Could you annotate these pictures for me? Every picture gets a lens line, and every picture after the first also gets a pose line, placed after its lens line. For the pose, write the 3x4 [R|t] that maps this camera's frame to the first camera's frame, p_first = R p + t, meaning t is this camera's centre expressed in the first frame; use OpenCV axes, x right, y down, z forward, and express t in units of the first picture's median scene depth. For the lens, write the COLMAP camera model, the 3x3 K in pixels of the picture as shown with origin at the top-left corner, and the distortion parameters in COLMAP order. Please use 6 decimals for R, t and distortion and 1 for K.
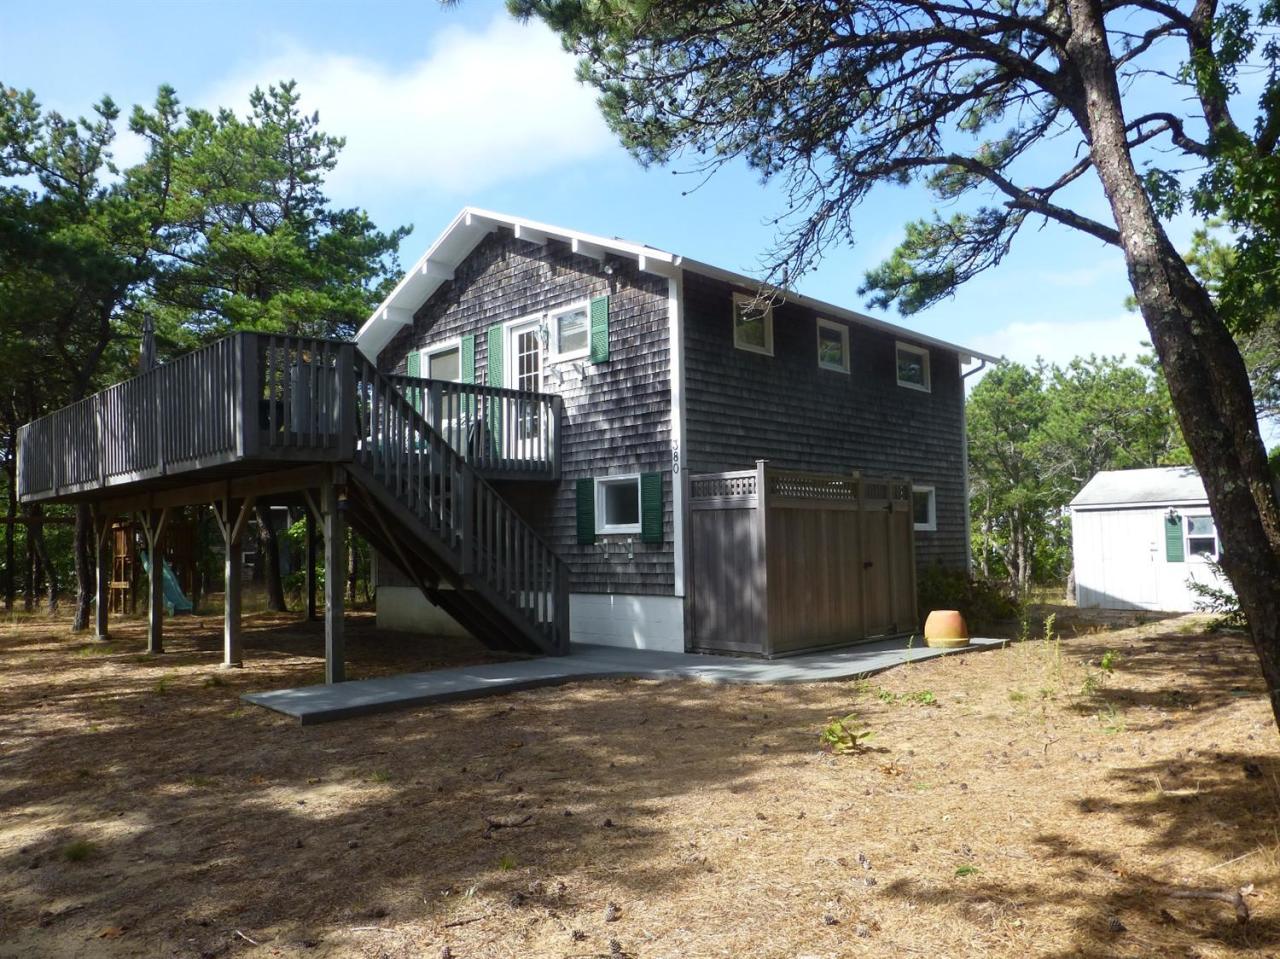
lens RADIAL K [[912.5, 0, 640.0], [0, 912.5, 479.5], [0, 0, 1]] dist [-0.001789, -0.001098]
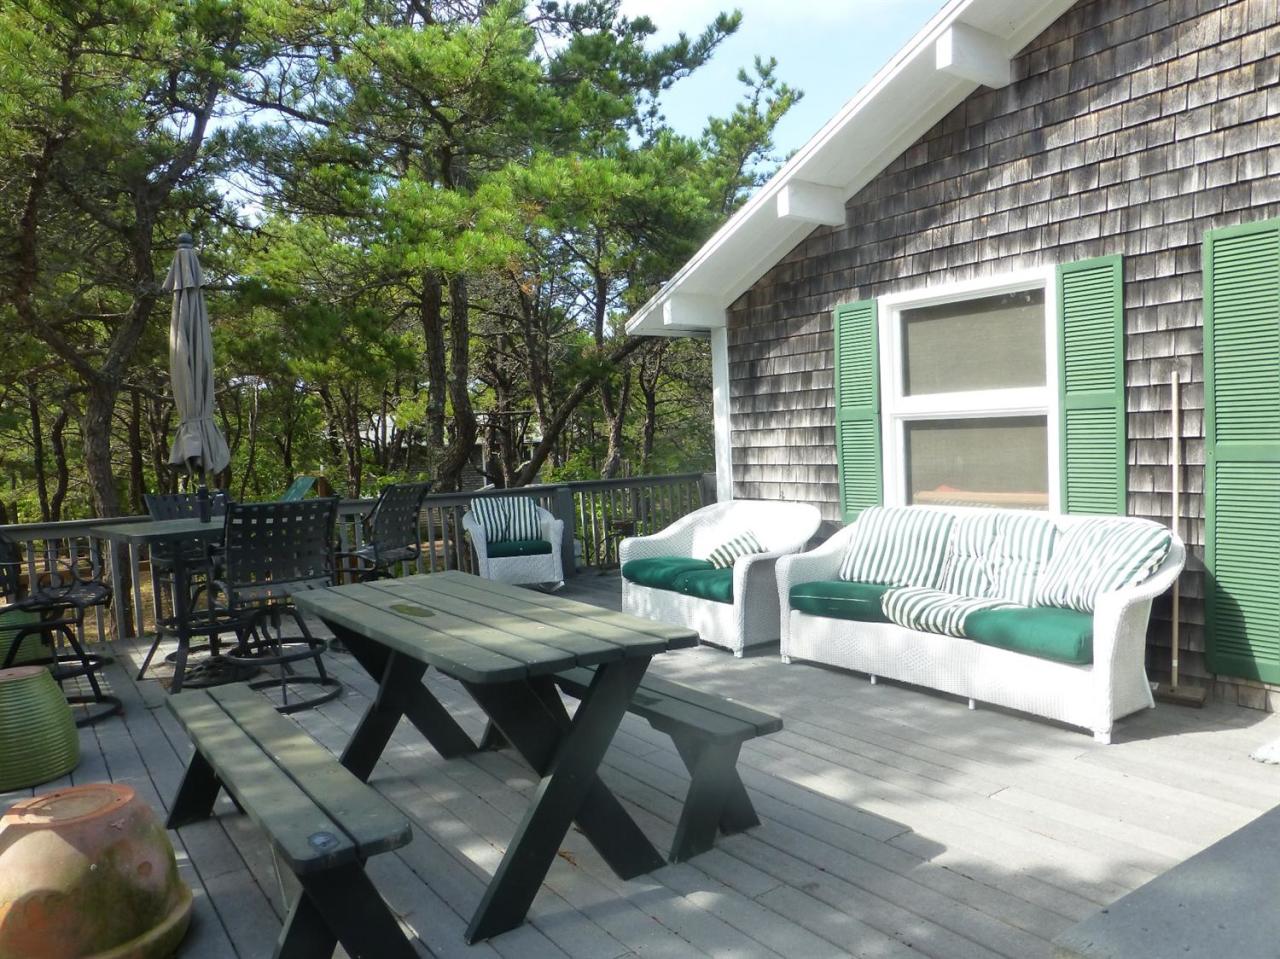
lens RADIAL K [[898.1, 0, 640.0], [0, 898.1, 479.5], [0, 0, 1]] dist [-0.034690, 0.001120]
pose [[0.984743, -0.008021, -0.173830, -0.269967], [0.030146, 0.991697, 0.125017, -0.114722], [0.171384, -0.128350, 0.976808, 0.609239]]
